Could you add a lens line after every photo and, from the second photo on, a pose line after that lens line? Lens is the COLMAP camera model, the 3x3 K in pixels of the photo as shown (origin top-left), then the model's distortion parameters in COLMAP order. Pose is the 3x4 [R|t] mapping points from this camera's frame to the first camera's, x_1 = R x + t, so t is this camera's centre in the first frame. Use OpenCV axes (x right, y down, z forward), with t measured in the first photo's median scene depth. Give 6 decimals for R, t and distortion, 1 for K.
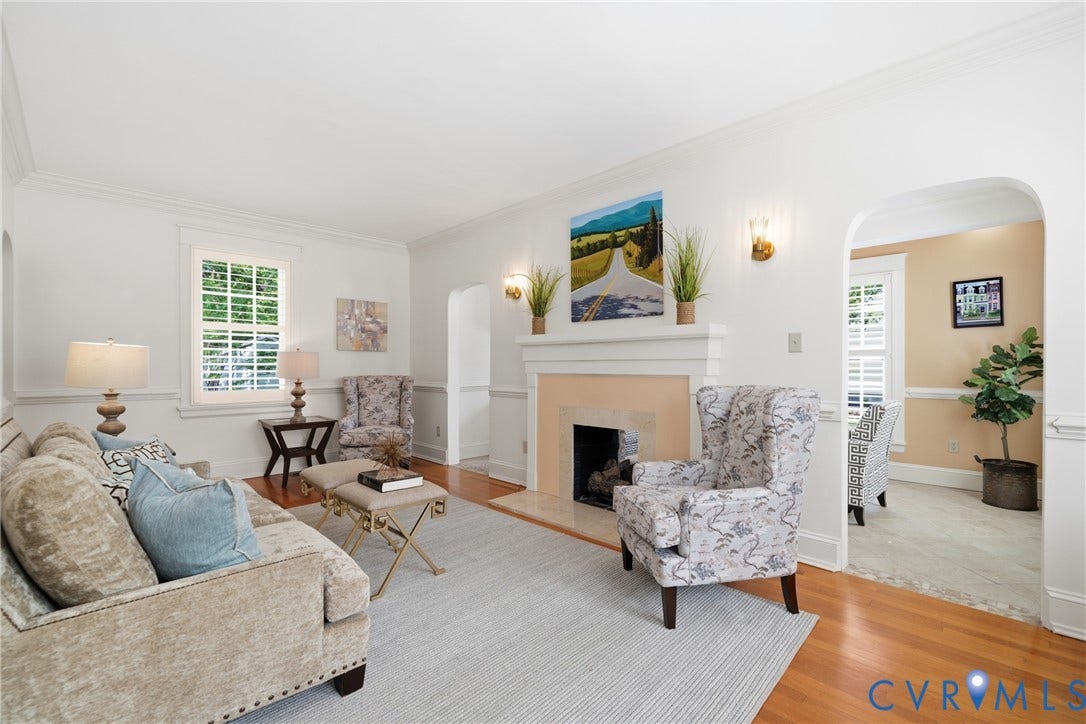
lens RADIAL K [[474.9, 0, 541.2], [0, 474.9, 363.4], [0, 0, 1]] dist [0.000441, 0.000133]
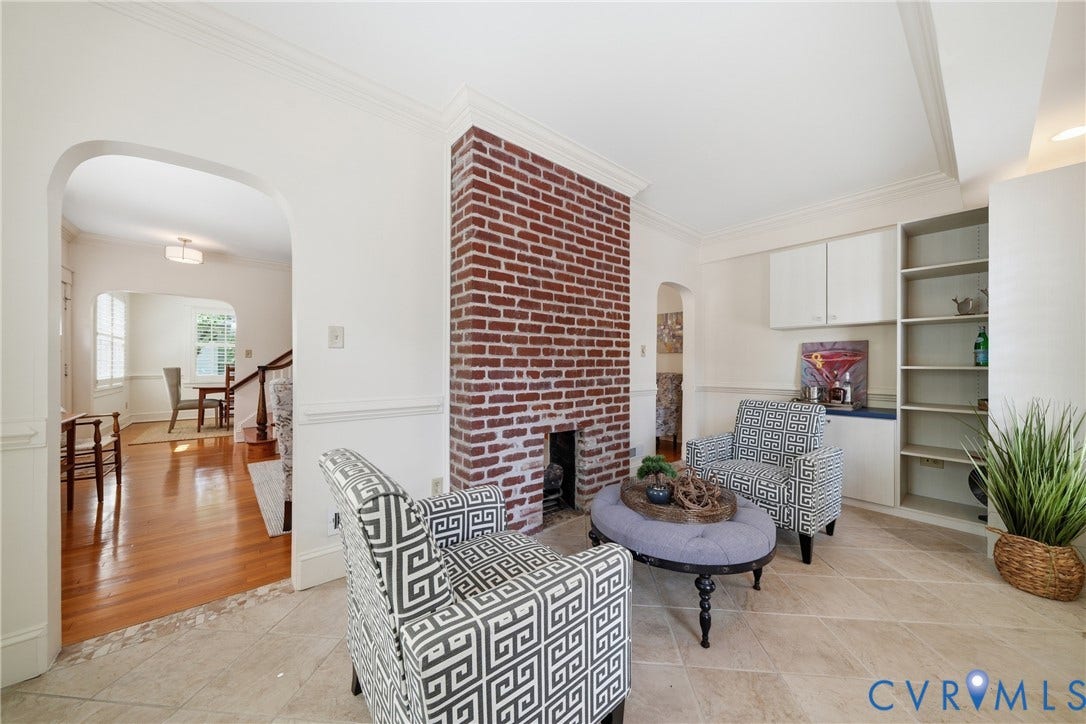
lens RADIAL K [[374.7, 0, 554.0], [0, 374.7, 363.8], [0, 0, 1]] dist [-0.001617, -0.000004]
pose [[-0.077242, 0.001430, -0.997011, 0.768101], [0.000581, 0.999999, 0.001389, 0.002698], [0.997012, -0.000472, -0.077243, 0.905352]]
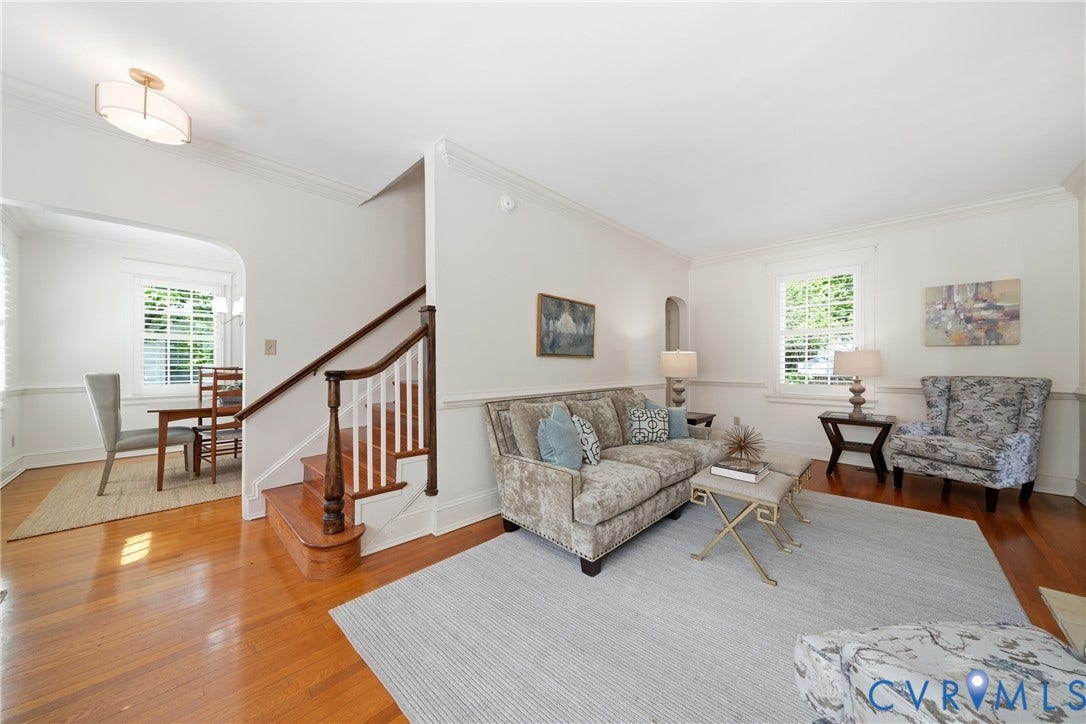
lens RADIAL K [[374.7, 0, 544.3], [0, 374.7, 366.8], [0, 0, 1]] dist [-0.001617, -0.000004]
pose [[0.014199, 0.004384, -0.999890, 0.303161], [0.005477, 0.999975, 0.004462, 0.004076], [0.999884, -0.005540, 0.014174, 0.315595]]
